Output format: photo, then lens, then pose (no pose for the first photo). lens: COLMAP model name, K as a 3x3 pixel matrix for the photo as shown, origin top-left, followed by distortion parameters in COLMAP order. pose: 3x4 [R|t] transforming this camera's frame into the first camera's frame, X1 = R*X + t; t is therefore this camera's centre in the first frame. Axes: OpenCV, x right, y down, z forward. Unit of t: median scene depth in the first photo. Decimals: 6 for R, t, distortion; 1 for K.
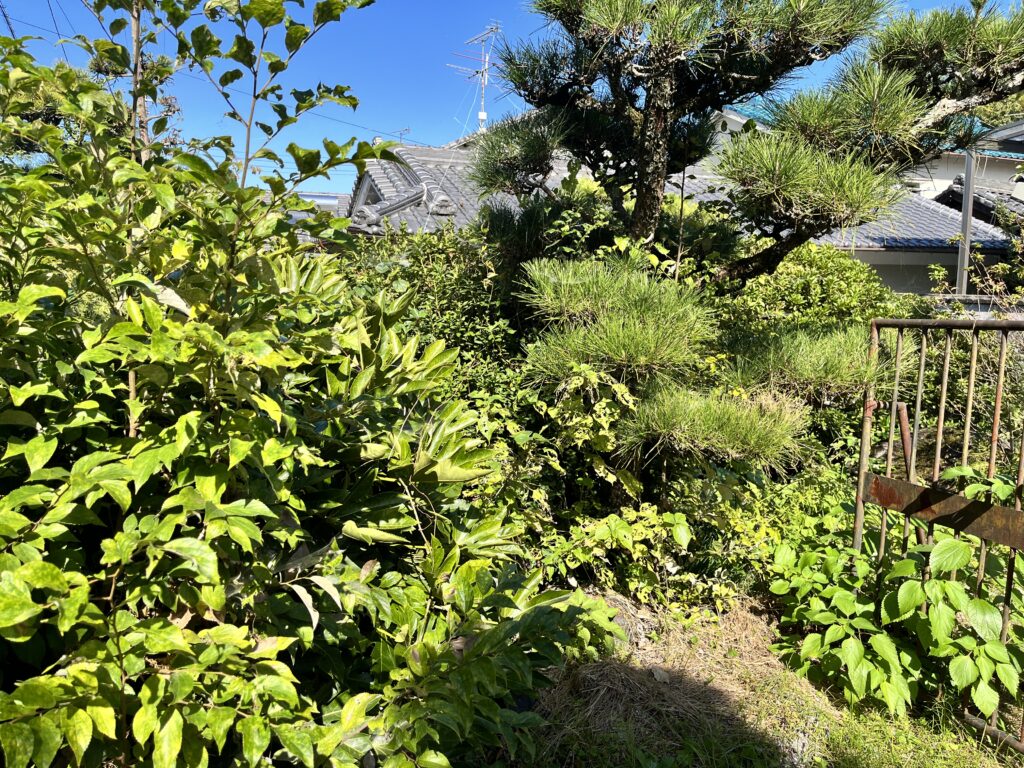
lens RADIAL K [[766.8, 0, 511.4], [0, 766.8, 384.3], [0, 0, 1]] dist [0.038619, -0.066923]
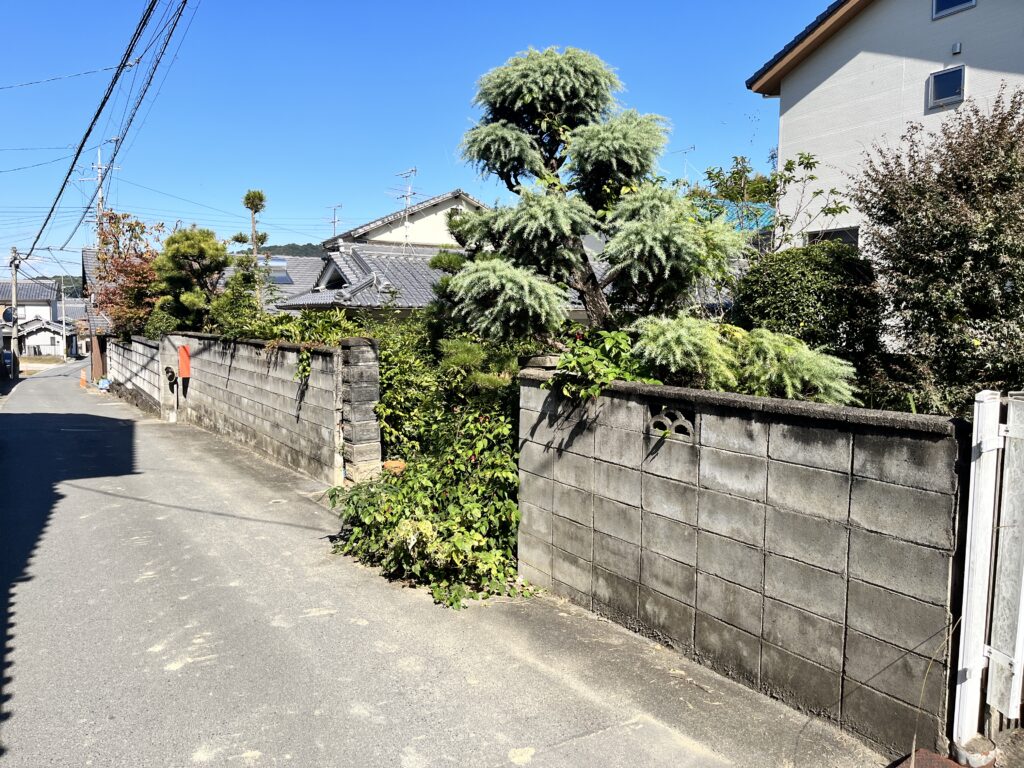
lens RADIAL K [[766.8, 0, 511.4], [0, 766.8, 384.2], [0, 0, 1]] dist [0.038619, -0.066923]
pose [[0.993019, -0.011050, 0.117437, -0.070599], [0.016439, 0.998851, -0.045020, 0.230856], [-0.116805, 0.046636, 0.992059, -2.704379]]
